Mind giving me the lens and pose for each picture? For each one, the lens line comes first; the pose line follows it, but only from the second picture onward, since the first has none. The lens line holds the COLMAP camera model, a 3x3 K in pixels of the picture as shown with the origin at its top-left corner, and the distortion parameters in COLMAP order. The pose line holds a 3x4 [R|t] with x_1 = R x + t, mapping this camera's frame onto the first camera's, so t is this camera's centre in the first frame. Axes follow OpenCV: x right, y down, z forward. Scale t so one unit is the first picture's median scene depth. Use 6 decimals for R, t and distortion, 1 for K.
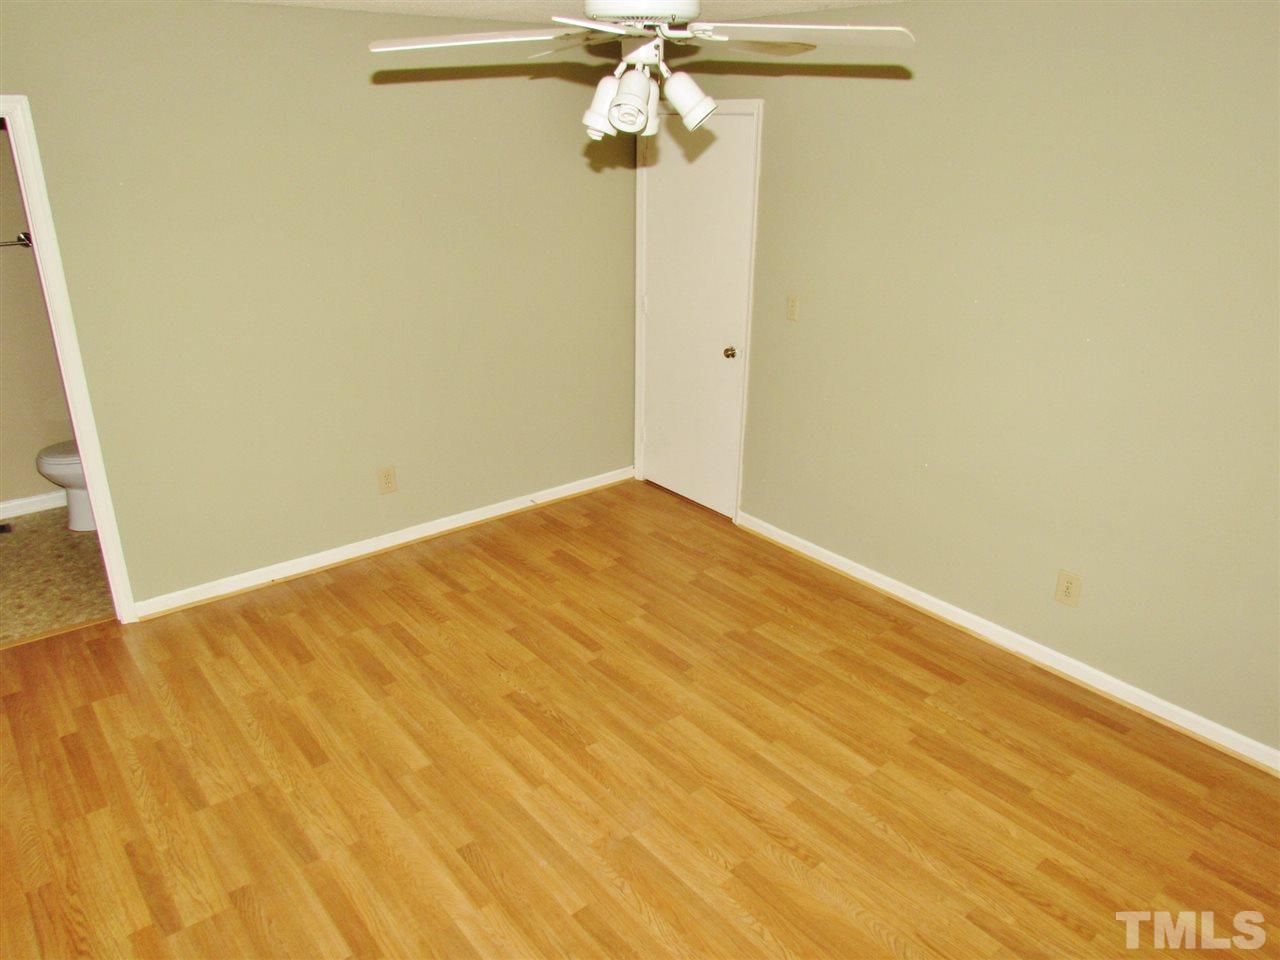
lens RADIAL K [[911.9, 0, 640.7], [0, 911.9, 480.1], [0, 0, 1]] dist [-0.017938, 0.003354]
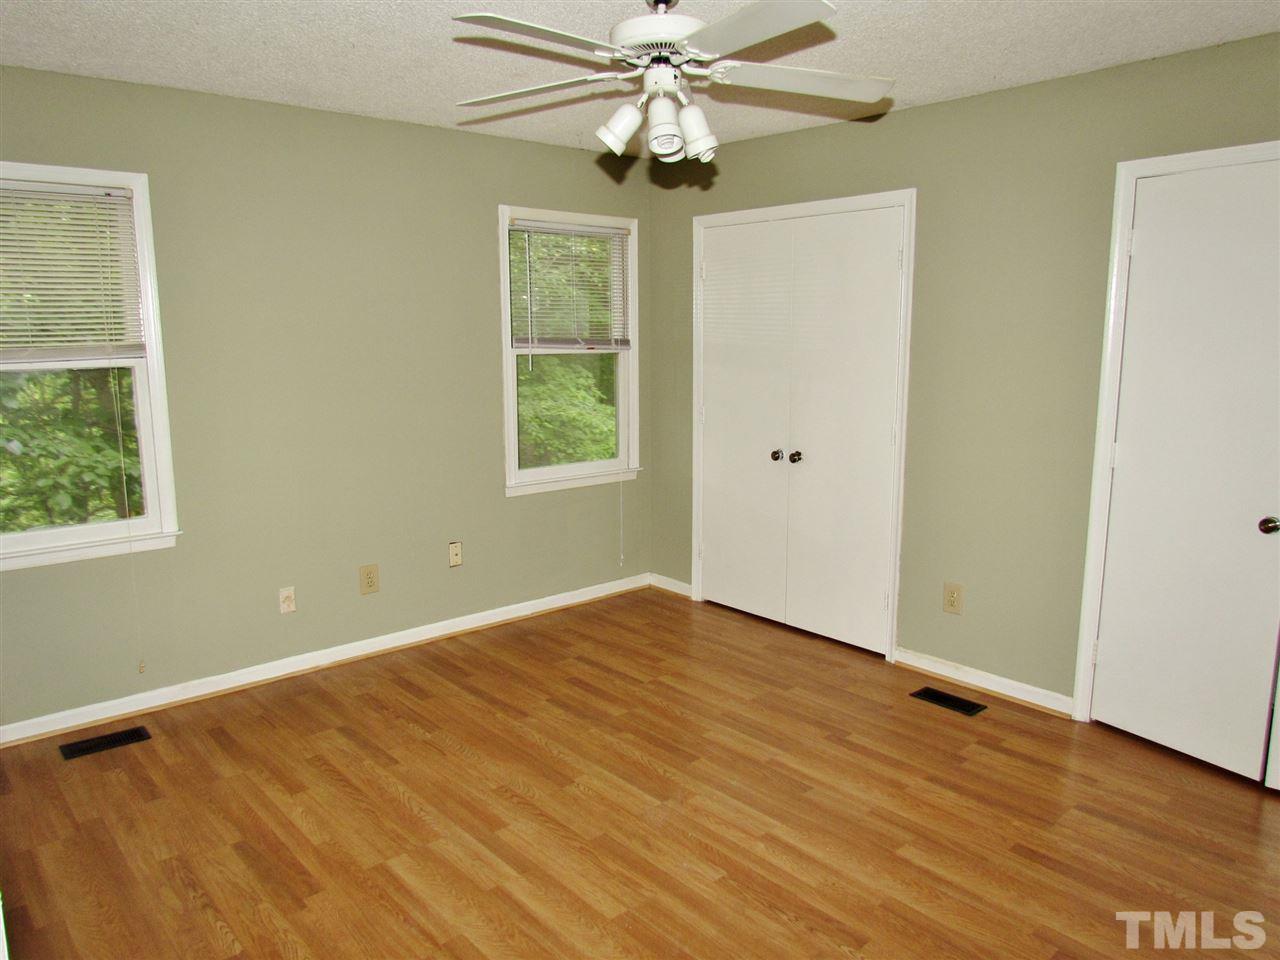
lens RADIAL K [[911.9, 0, 640.2], [0, 911.9, 480.7], [0, 0, 1]] dist [-0.017938, 0.003354]
pose [[-0.999230, -0.004767, -0.038957, 0.054546], [-0.024294, 0.854701, 0.518552, -0.458312], [0.030825, 0.519099, -0.854158, 1.590036]]
